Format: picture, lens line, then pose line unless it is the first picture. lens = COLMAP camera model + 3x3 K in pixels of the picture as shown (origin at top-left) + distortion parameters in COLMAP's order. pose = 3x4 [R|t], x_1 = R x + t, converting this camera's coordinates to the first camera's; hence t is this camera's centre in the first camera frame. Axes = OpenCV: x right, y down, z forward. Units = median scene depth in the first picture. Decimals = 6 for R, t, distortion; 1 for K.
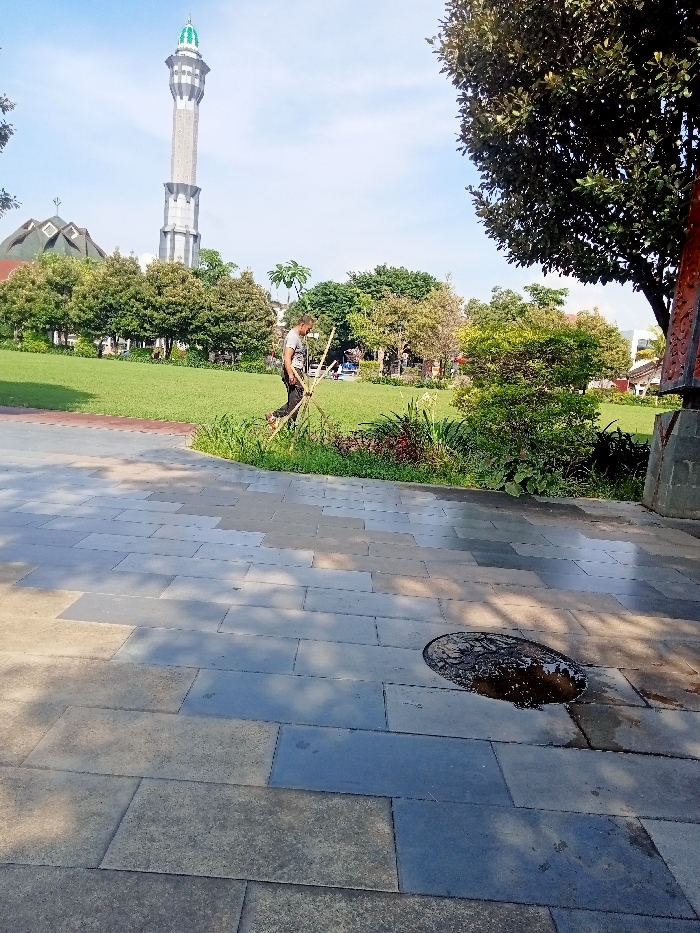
lens RADIAL K [[701.0, 0, 350.0], [0, 701.0, 466.5], [0, 0, 1]] dist [0.060344, 0.000282]
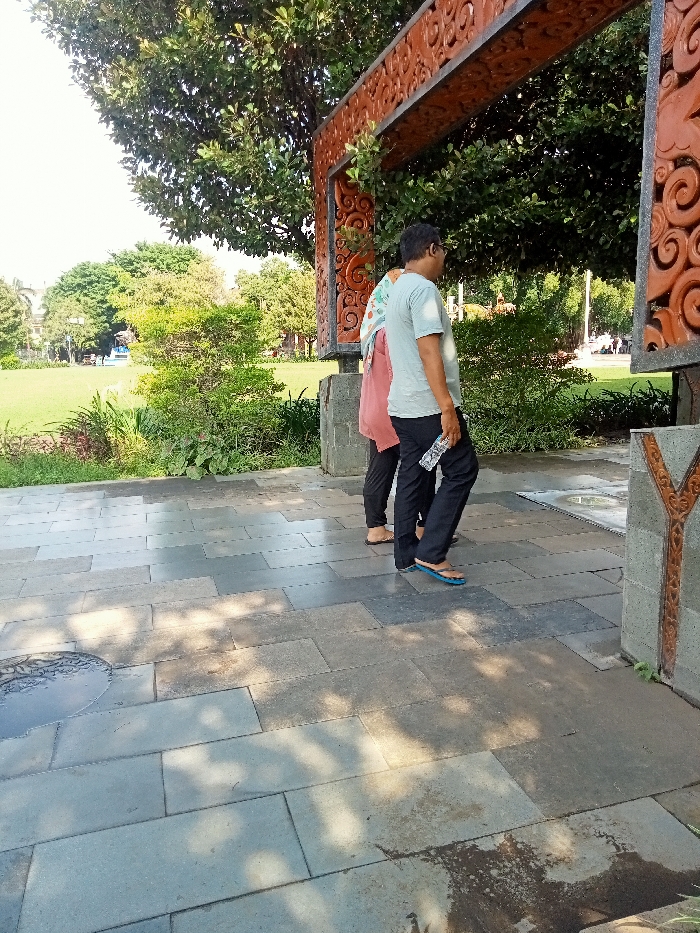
lens RADIAL K [[687.7, 0, 350.0], [0, 687.7, 466.5], [0, 0, 1]] dist [0.043960, -0.001598]
pose [[0.946372, -0.161298, 0.279935, 0.153215], [0.148851, 0.986700, 0.065314, -0.006752], [-0.286747, -0.020143, 0.957795, 0.010857]]
